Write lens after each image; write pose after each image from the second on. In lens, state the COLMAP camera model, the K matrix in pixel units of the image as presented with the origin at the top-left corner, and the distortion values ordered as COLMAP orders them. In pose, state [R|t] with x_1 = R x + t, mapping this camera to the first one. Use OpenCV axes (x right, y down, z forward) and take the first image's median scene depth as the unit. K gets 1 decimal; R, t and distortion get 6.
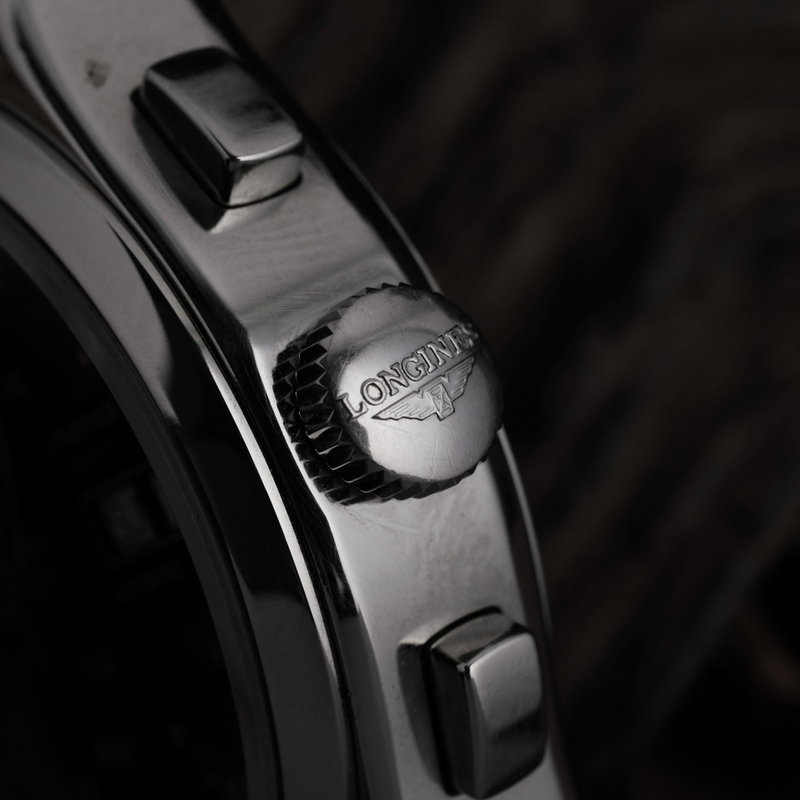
lens RADIAL K [[2993.8, 0, 400.0], [0, 2993.8, 399.5], [0, 0, 1]] dist [0.032606, 0.000000]
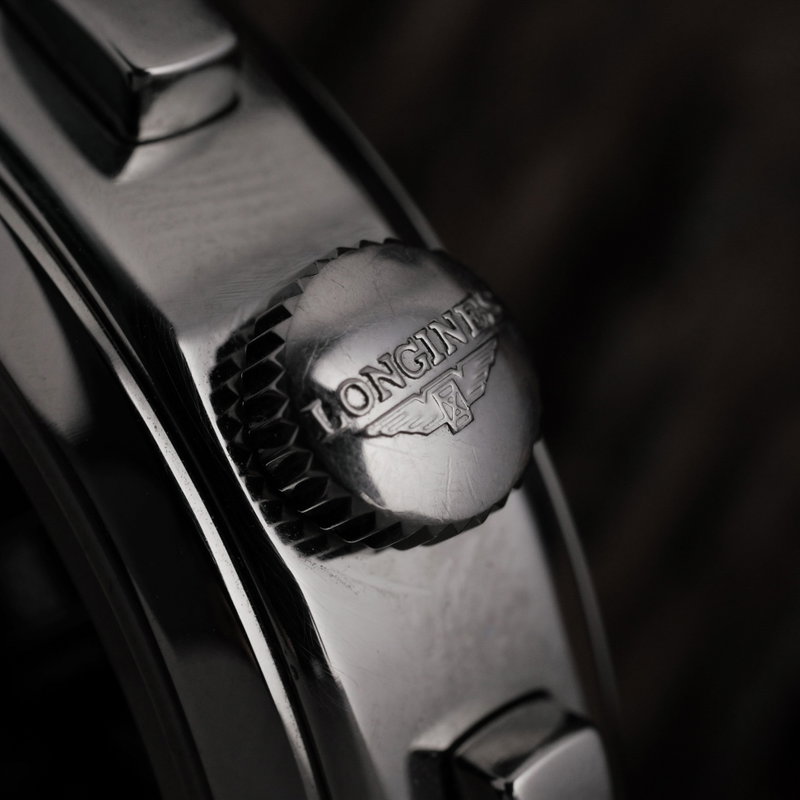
lens RADIAL K [[2993.8, 0, 399.9], [0, 2993.8, 400.5], [0, 0, 1]] dist [0.032606, 0.000000]
pose [[0.998843, -0.047791, 0.005390, -0.002260], [0.047763, 0.998845, 0.005290, -0.004797], [-0.005636, -0.005027, 0.999971, 0.301585]]
